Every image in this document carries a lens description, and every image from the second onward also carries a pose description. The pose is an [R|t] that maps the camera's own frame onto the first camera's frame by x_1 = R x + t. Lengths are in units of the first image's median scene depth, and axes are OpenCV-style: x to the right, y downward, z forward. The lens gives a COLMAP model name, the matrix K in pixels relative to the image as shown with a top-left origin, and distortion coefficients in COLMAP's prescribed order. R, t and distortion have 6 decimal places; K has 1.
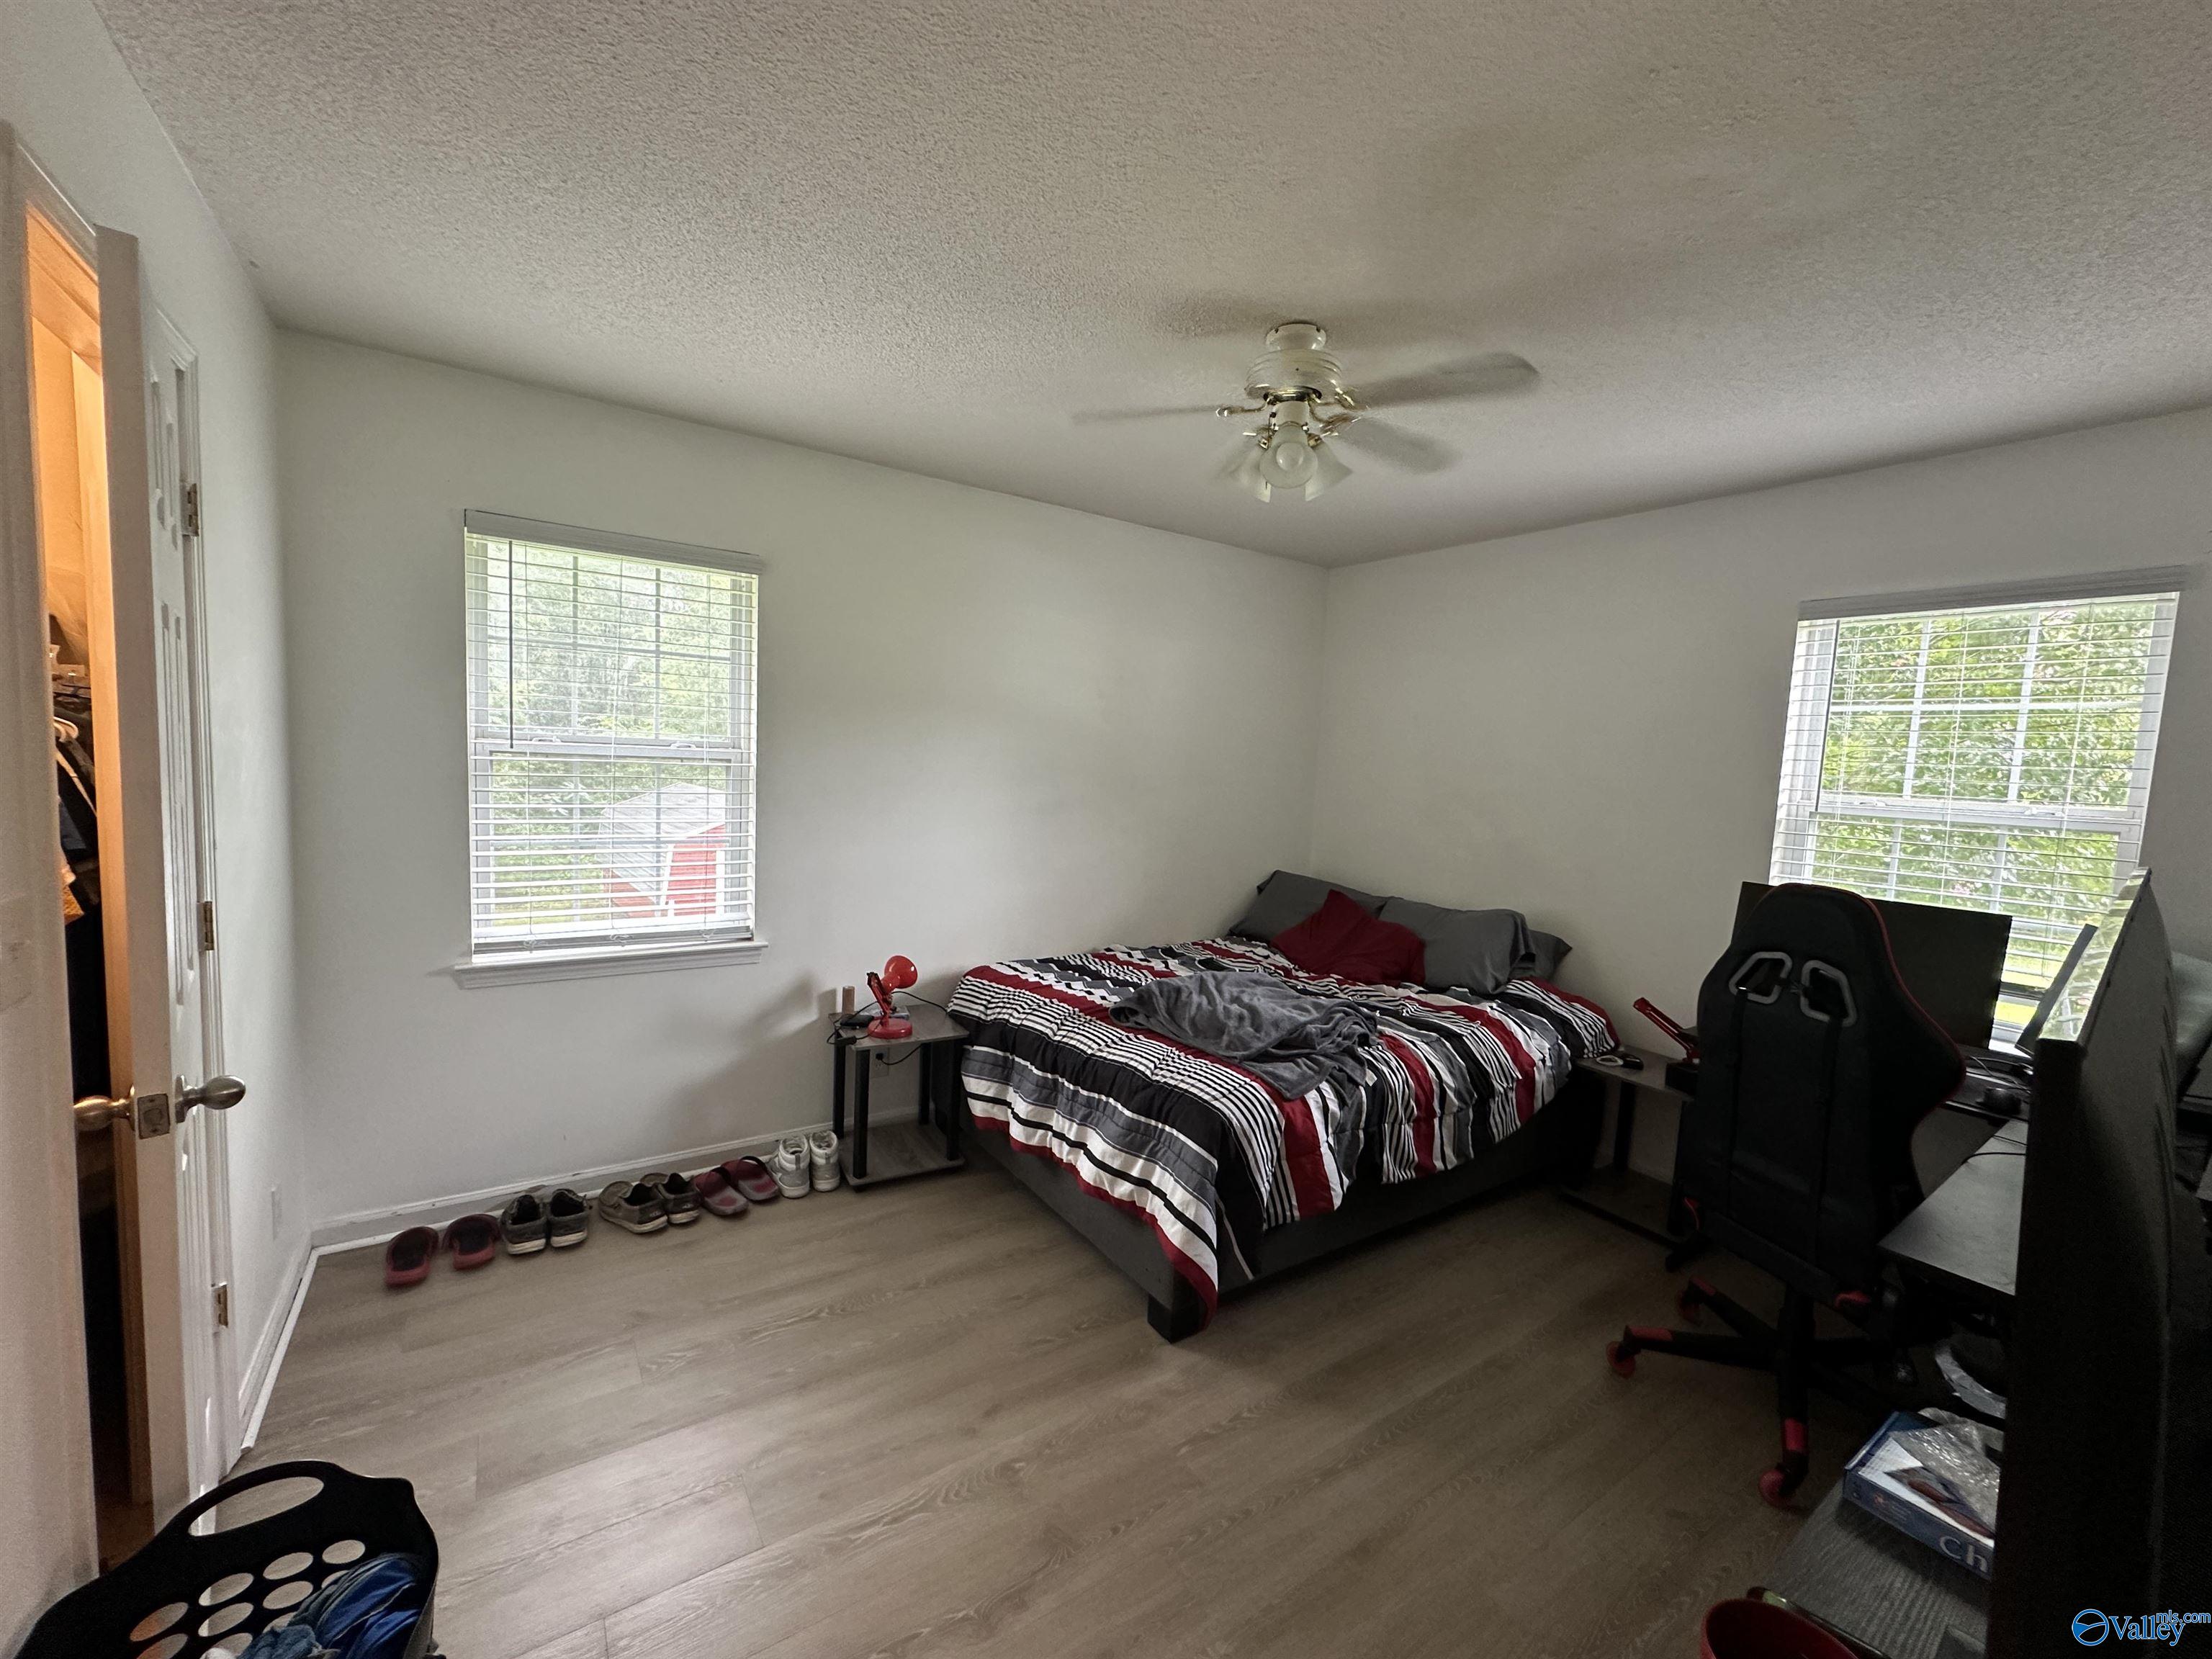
lens RADIAL K [[884.3, 0, 1104.7], [0, 884.3, 829.5], [0, 0, 1]] dist [-0.003783, 0.001037]
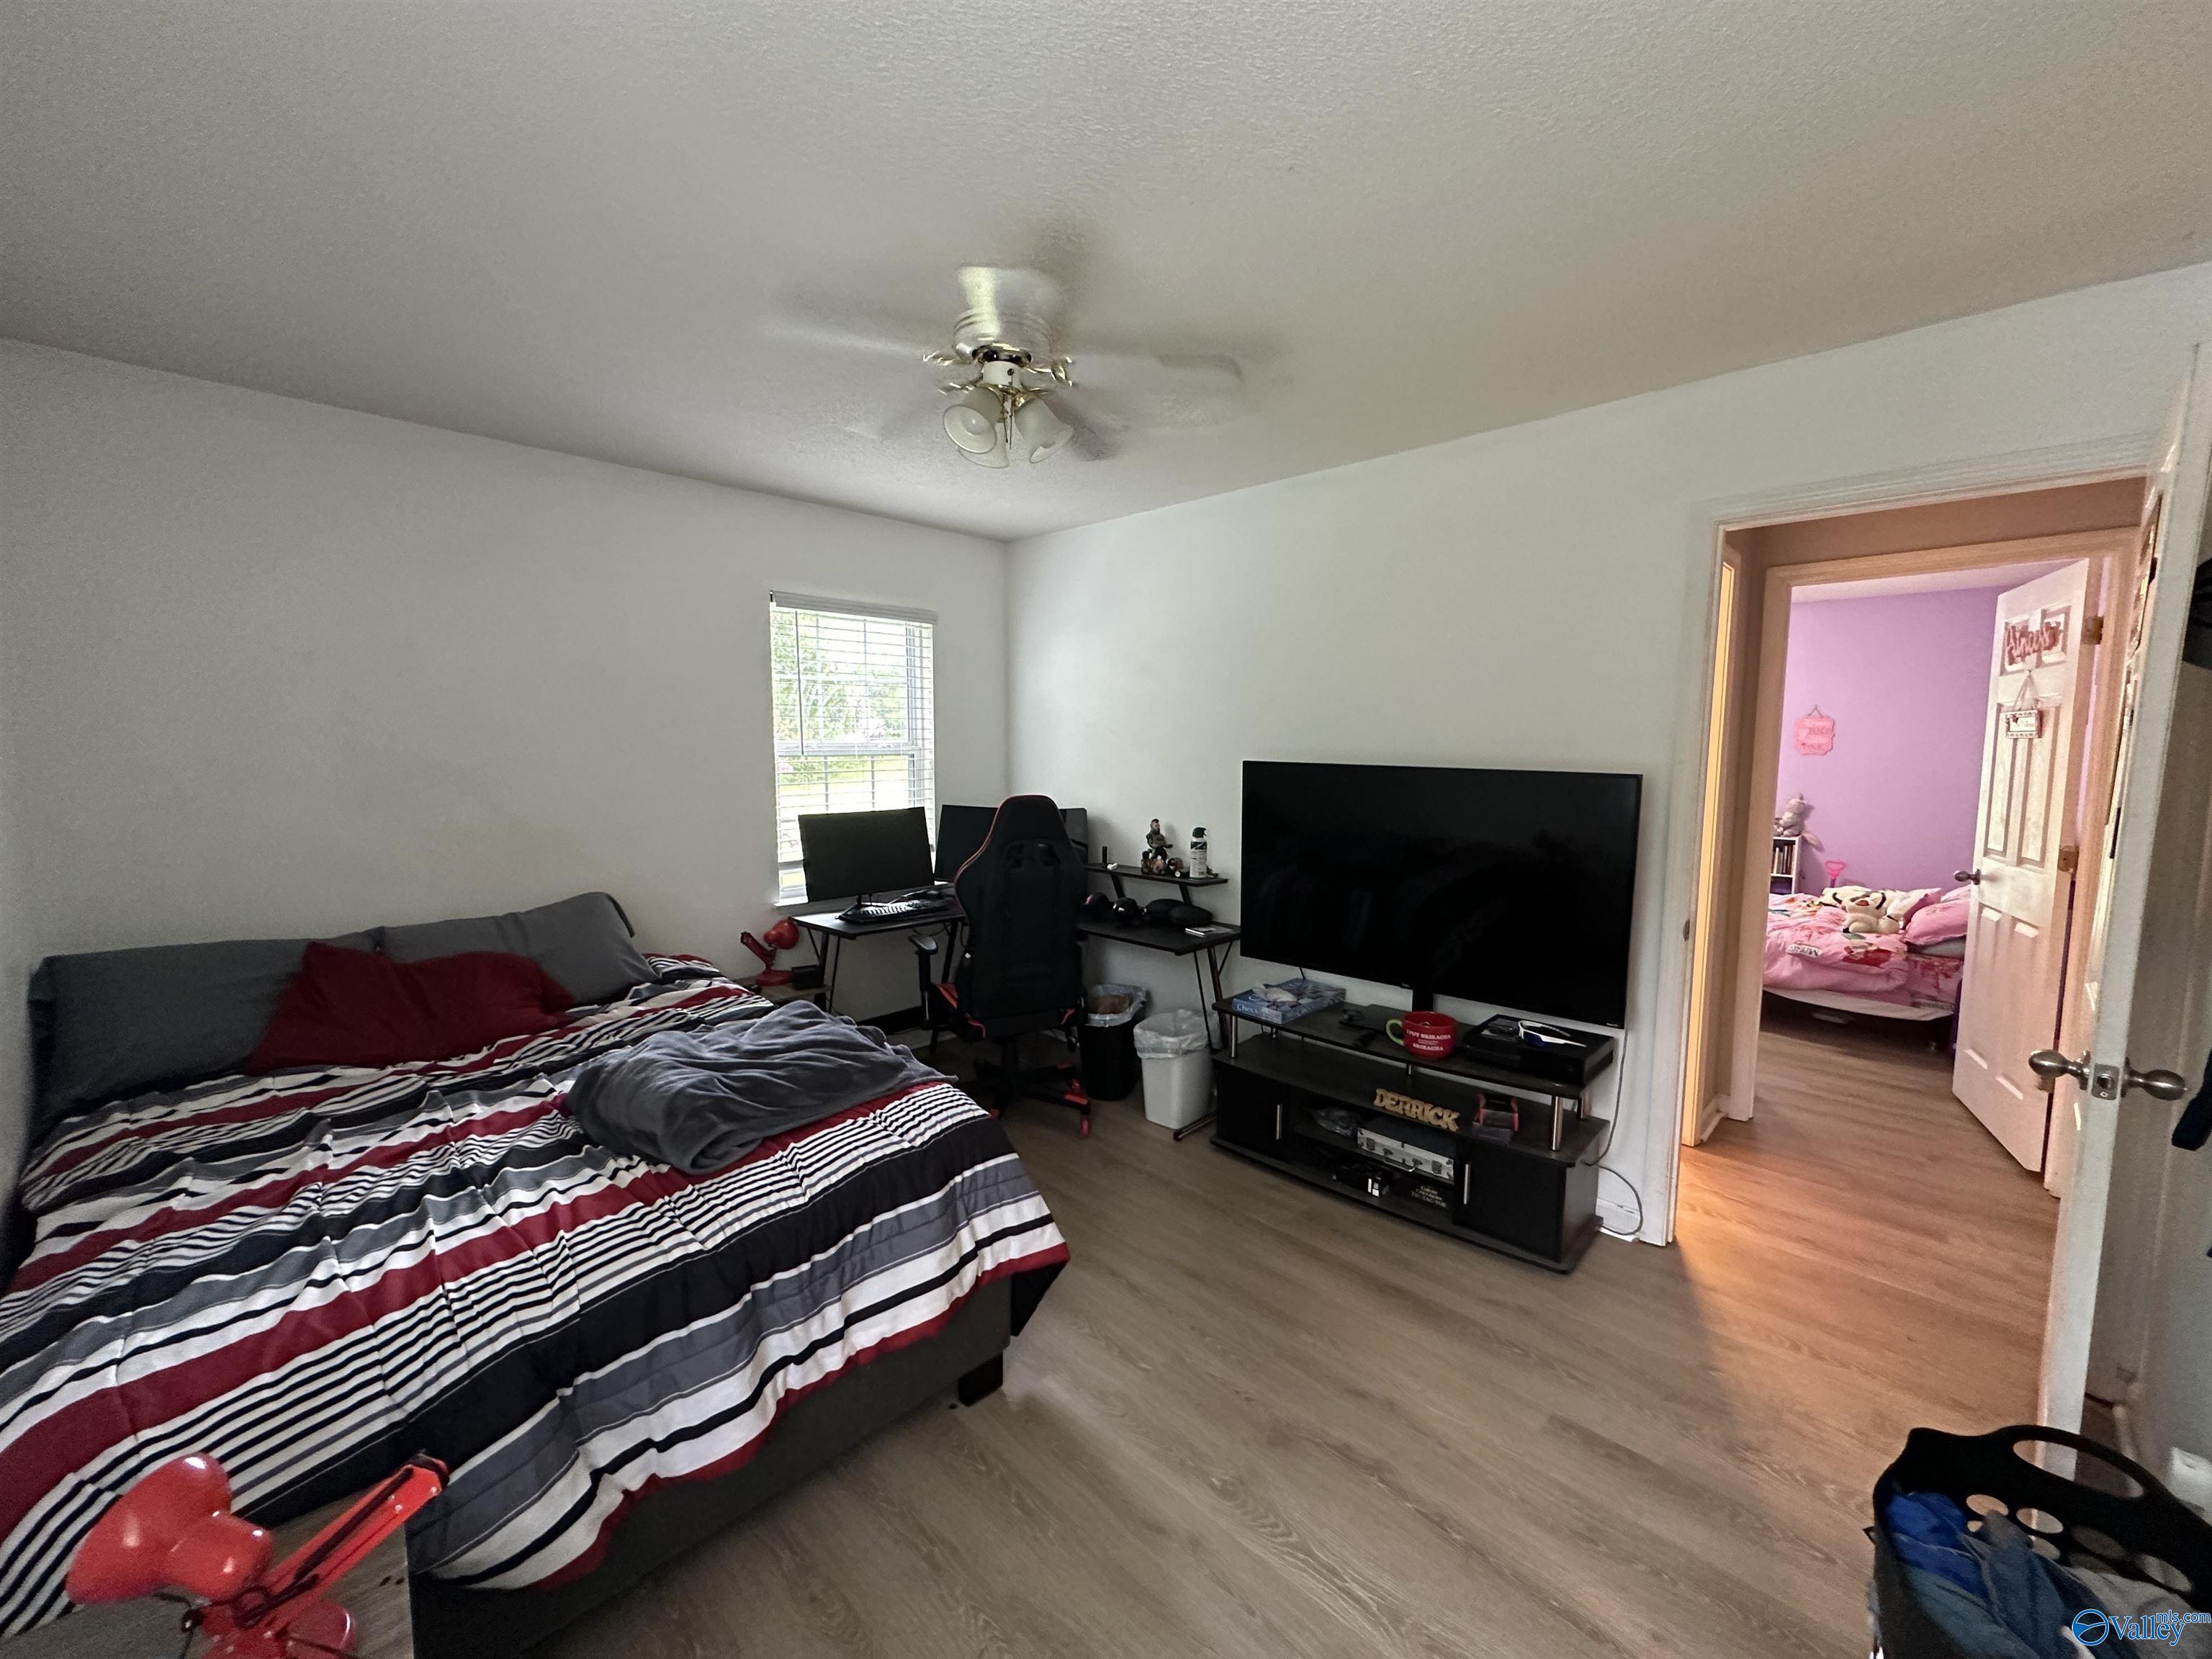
lens RADIAL K [[884.3, 0, 1104.7], [0, 884.3, 829.5], [0, 0, 1]] dist [-0.003783, 0.001037]
pose [[-0.191069, -0.149366, 0.970146, -0.640106], [0.073651, 0.983387, 0.165910, -0.103758], [-0.978810, 0.103153, -0.176894, 0.866418]]
